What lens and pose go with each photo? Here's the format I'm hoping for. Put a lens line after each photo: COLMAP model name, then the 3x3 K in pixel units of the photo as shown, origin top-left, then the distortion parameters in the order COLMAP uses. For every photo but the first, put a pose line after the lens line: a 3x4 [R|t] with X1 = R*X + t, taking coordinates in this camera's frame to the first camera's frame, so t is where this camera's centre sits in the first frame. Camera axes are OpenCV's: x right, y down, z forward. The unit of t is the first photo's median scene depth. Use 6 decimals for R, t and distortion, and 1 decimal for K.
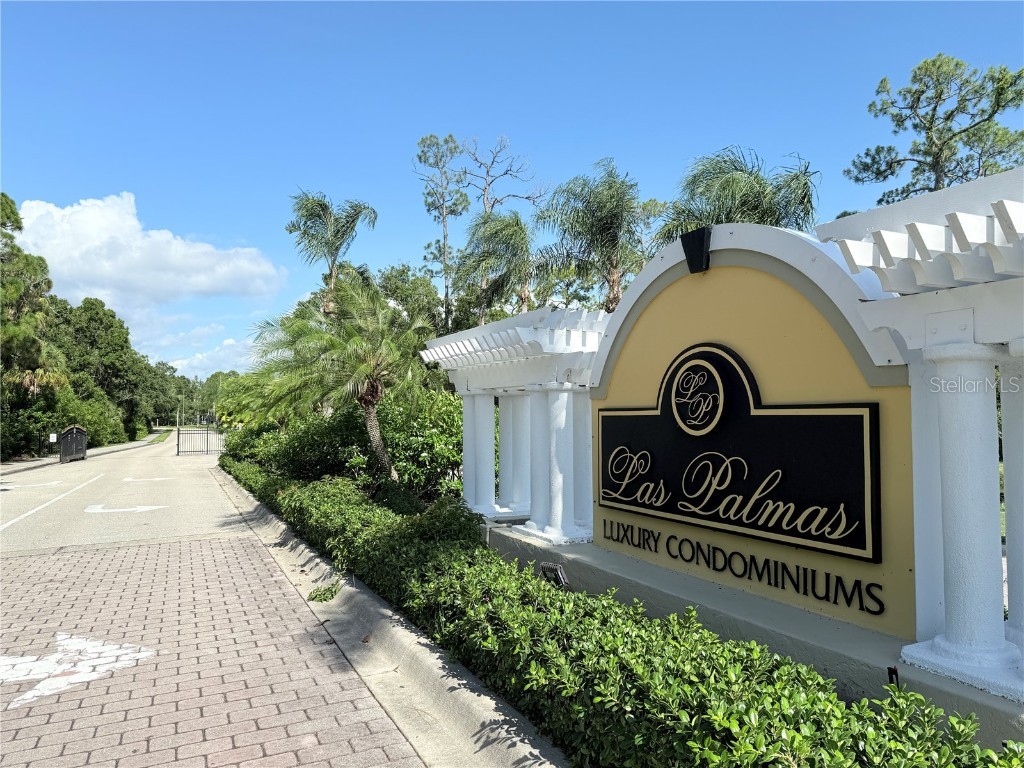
lens RADIAL K [[721.0, 0, 512.4], [0, 721.0, 377.8], [0, 0, 1]] dist [0.036660, -0.030157]
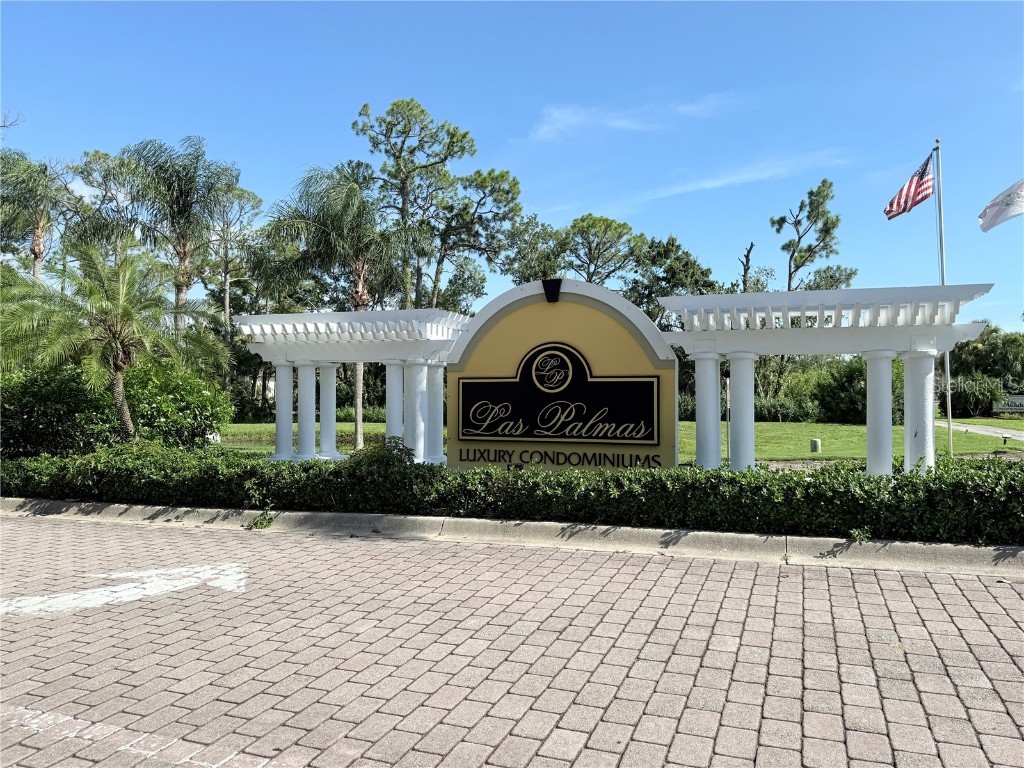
lens RADIAL K [[721.0, 0, 518.7], [0, 721.0, 386.5], [0, 0, 1]] dist [0.036660, -0.030157]
pose [[0.722254, 0.011649, 0.691530, -0.857751], [-0.039621, 0.998913, 0.024555, 0.018737], [-0.690493, -0.045134, 0.721930, -0.204837]]
